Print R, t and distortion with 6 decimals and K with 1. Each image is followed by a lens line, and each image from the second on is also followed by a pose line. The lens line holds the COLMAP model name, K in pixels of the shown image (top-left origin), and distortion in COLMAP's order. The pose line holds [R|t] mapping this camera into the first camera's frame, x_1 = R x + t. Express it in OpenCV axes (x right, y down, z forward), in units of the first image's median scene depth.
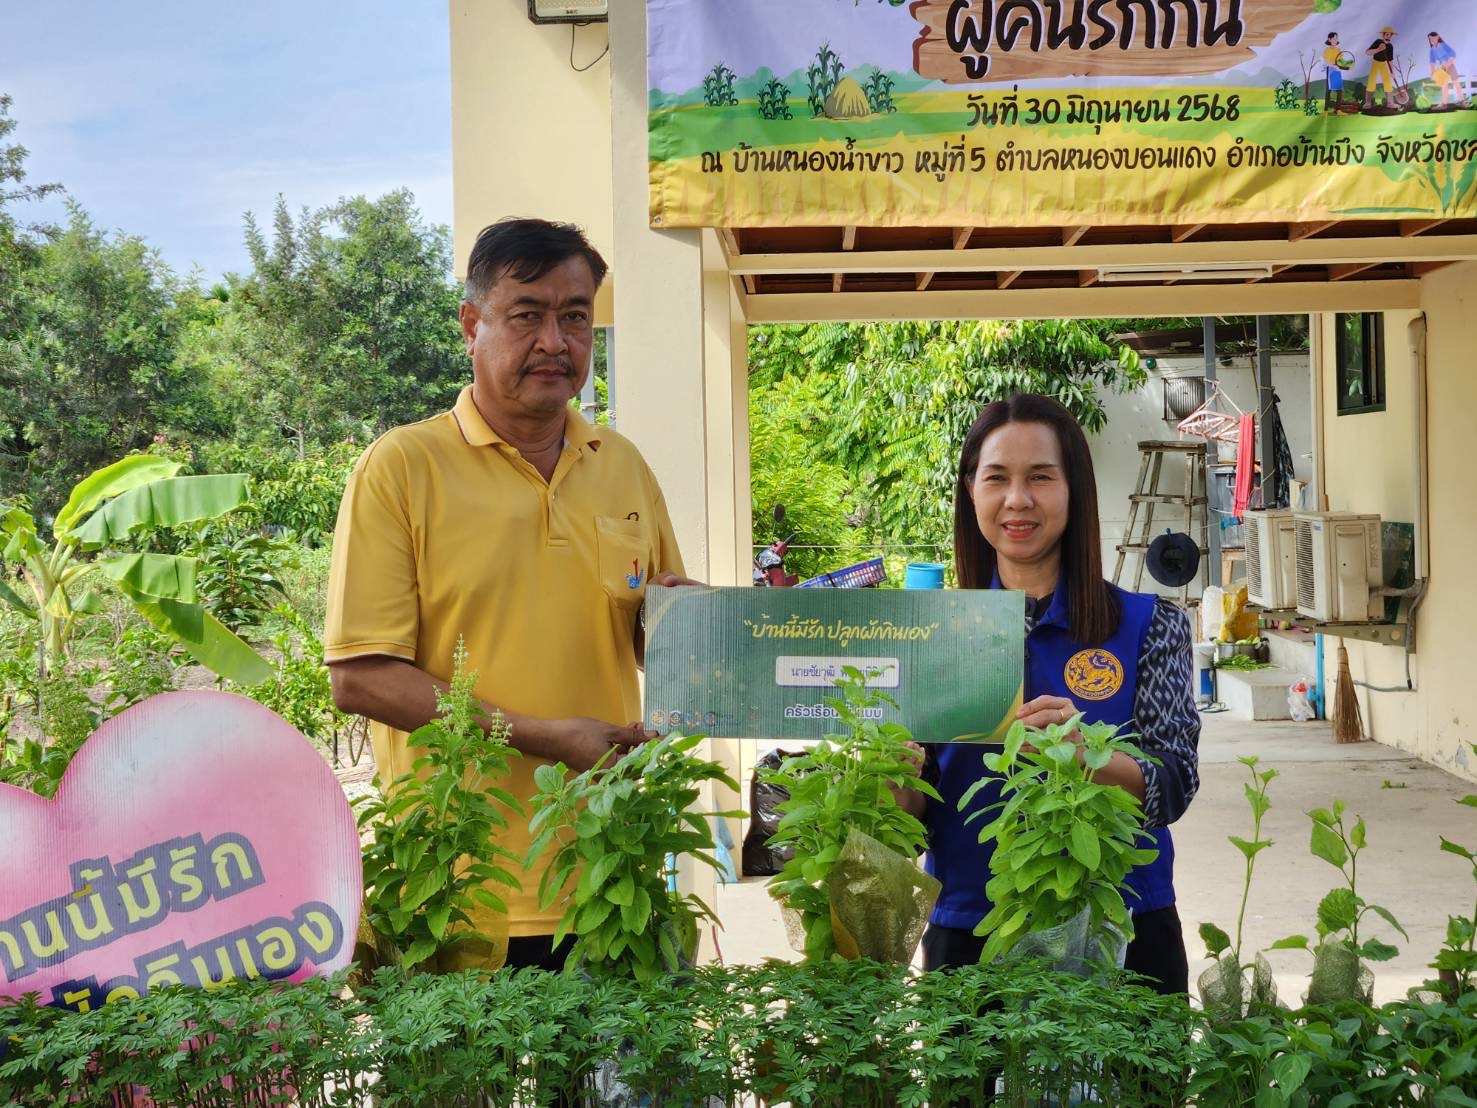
lens RADIAL K [[2610.8, 0, 738.9], [0, 2610.8, 440.7], [0, 0, 1]] dist [0.003431, 0.093847]
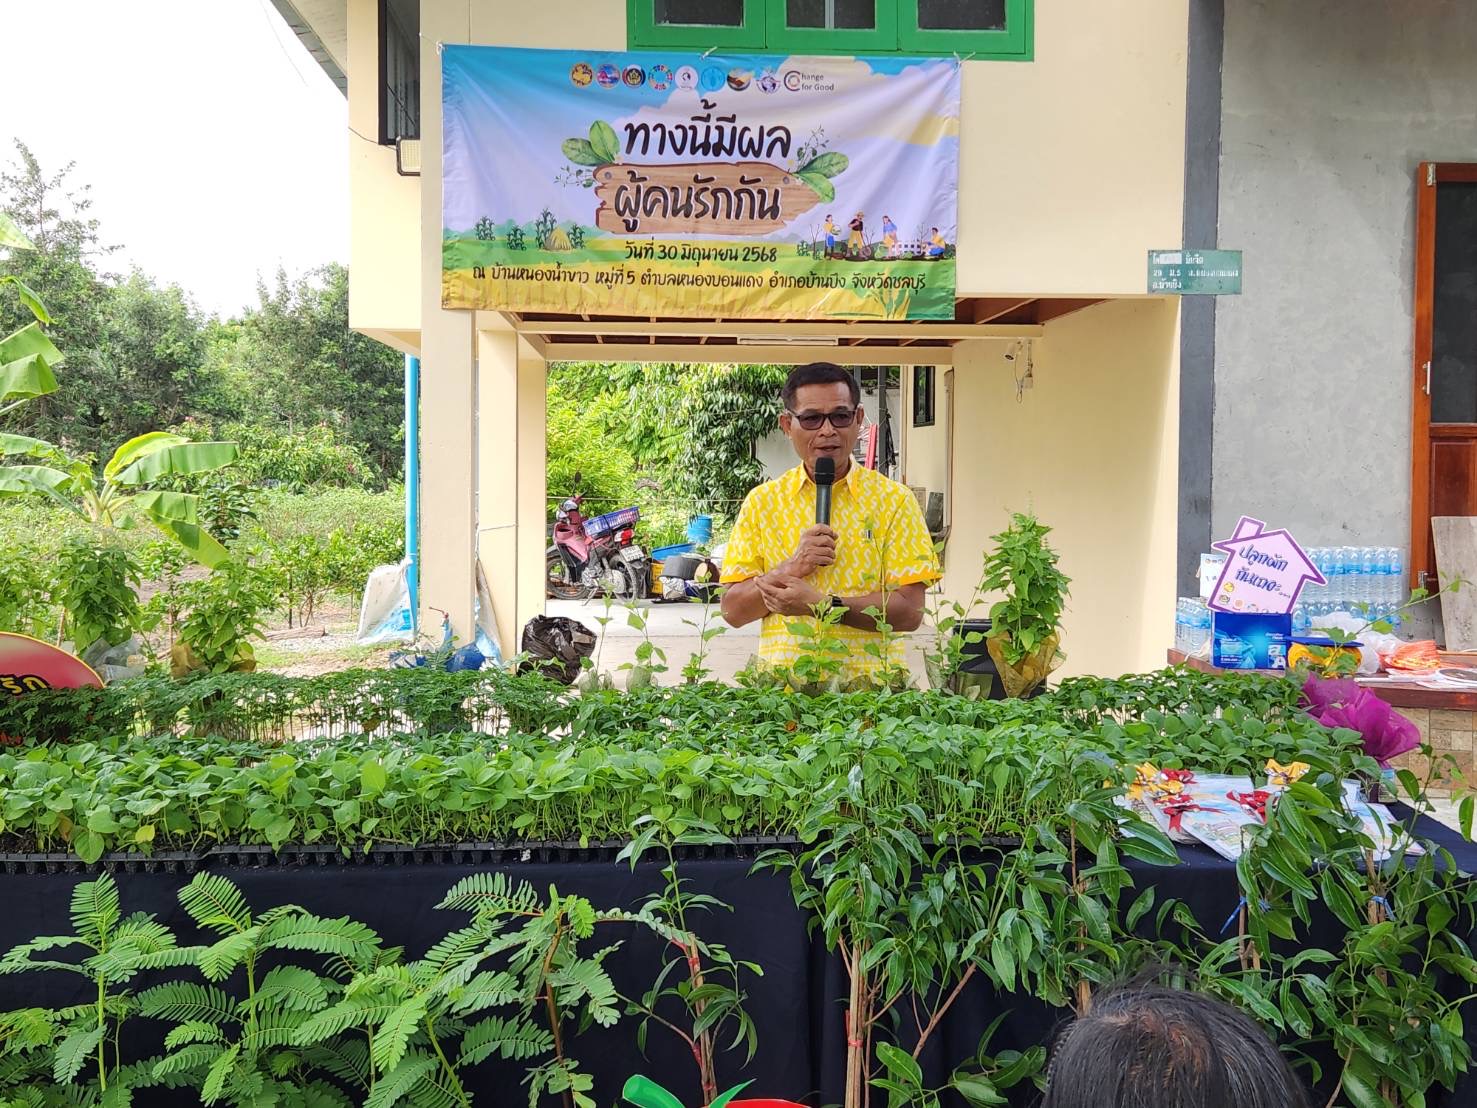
lens RADIAL K [[1682.5, 0, 736.3], [0, 1682.5, 474.2], [0, 0, 1]] dist [0.366692, -1.258878]
pose [[0.995810, 0.027097, 0.087345, 0.065704], [-0.029148, 0.999326, 0.022298, -0.001590], [-0.086682, -0.024751, 0.995929, -0.160397]]
